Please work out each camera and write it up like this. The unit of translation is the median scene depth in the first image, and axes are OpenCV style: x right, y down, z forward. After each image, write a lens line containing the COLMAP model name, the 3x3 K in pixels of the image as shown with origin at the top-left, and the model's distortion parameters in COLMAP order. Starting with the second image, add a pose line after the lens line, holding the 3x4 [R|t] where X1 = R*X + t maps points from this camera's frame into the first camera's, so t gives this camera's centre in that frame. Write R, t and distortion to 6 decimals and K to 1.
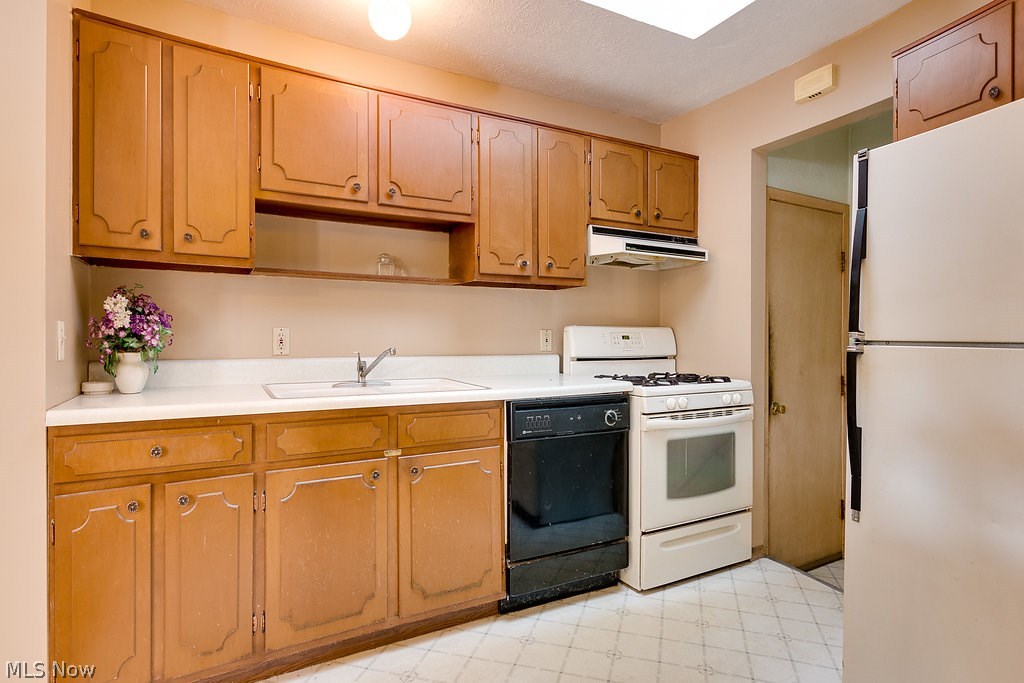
lens RADIAL K [[507.0, 0, 557.1], [0, 507.0, 339.0], [0, 0, 1]] dist [0.027942, 0.000073]
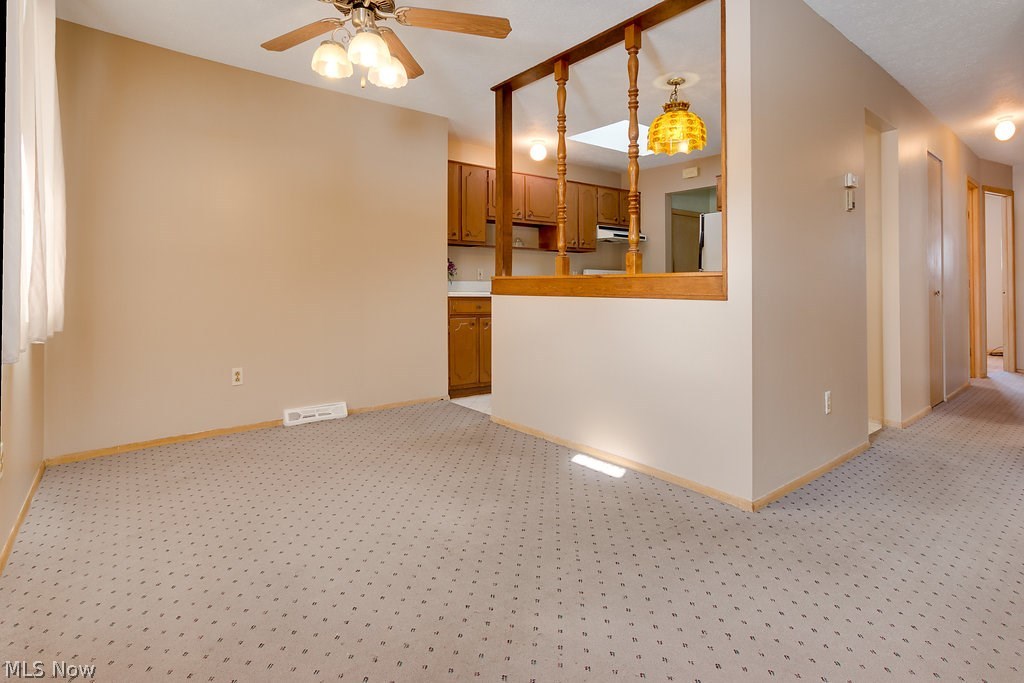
lens RADIAL K [[445.5, 0, 514.6], [0, 445.5, 289.3], [0, 0, 1]] dist [0.000358, 0.000065]
pose [[0.997671, 0.005827, 0.067956, -0.492249], [-0.005667, 0.999981, -0.002548, 0.080452], [-0.067970, 0.002157, 0.997685, -1.088207]]
